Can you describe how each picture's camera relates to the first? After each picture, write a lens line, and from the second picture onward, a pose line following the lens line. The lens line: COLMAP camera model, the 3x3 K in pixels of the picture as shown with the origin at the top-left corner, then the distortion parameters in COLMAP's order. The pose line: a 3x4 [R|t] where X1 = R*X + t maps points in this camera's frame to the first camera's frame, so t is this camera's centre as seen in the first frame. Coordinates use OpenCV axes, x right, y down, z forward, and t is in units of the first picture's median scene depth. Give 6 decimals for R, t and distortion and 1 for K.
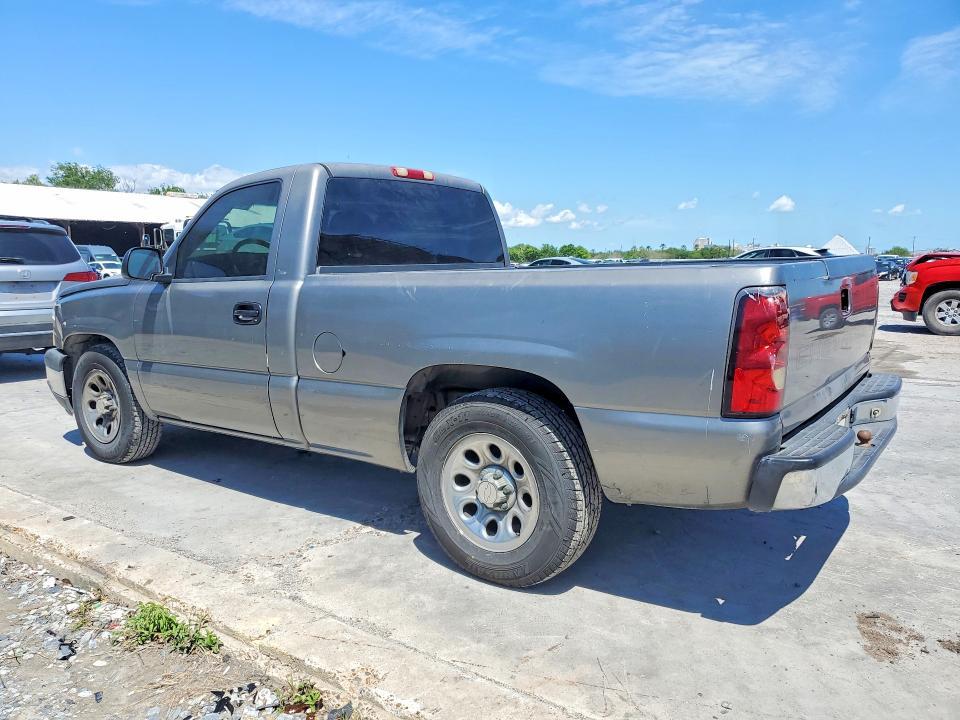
lens RADIAL K [[748.3, 0, 475.3], [0, 748.3, 361.3], [0, 0, 1]] dist [0.026400, 0.000551]
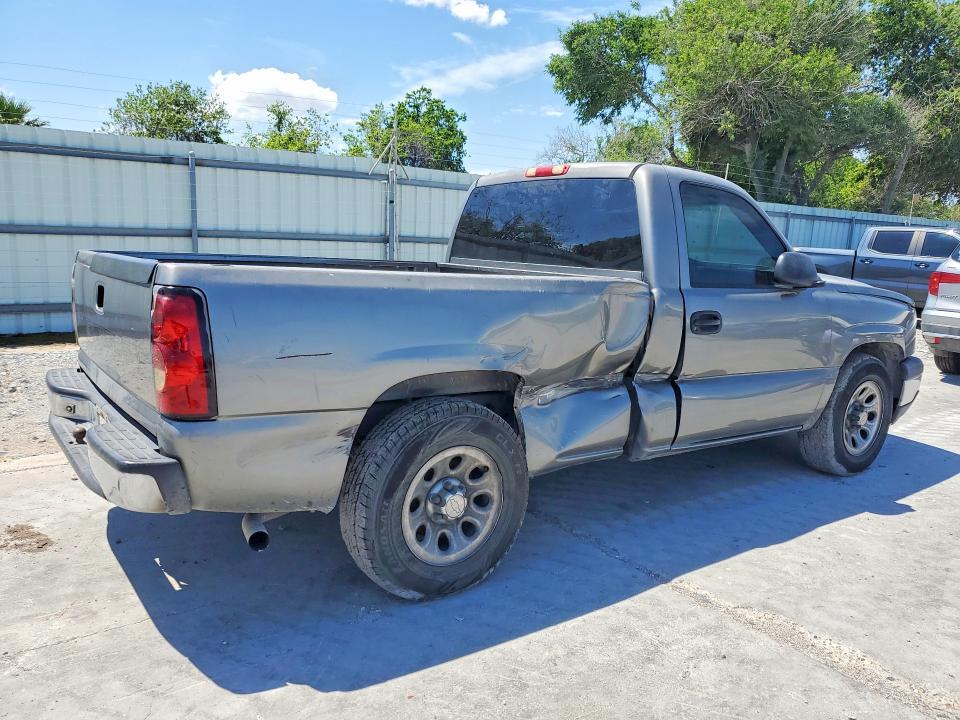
lens RADIAL K [[748.3, 0, 475.3], [0, 748.3, 361.3], [0, 0, 1]] dist [0.026400, 0.000551]
pose [[-0.312999, 0.162200, -0.935801, 1.127785], [-0.161198, 0.961941, 0.220647, -0.266703], [0.935974, 0.219911, -0.274940, 1.549372]]
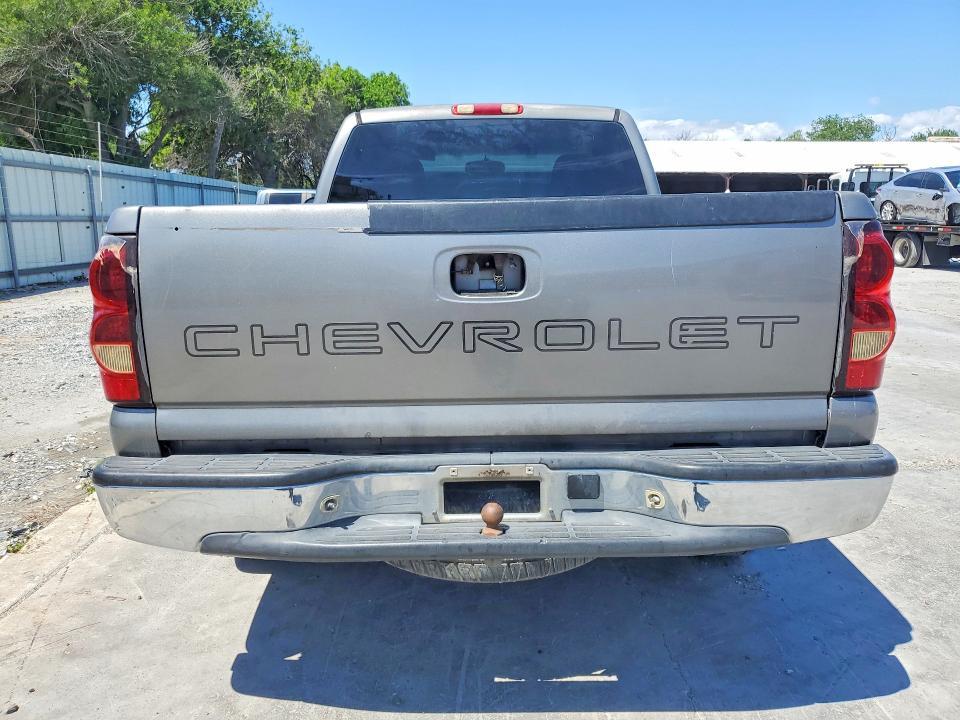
lens RADIAL K [[748.3, 0, 475.3], [0, 748.3, 361.3], [0, 0, 1]] dist [0.026400, 0.000551]
pose [[0.592957, 0.163476, -0.788466, 0.828375], [-0.115864, 0.986307, 0.117361, -0.072297], [0.796855, 0.021765, 0.603778, 0.572554]]
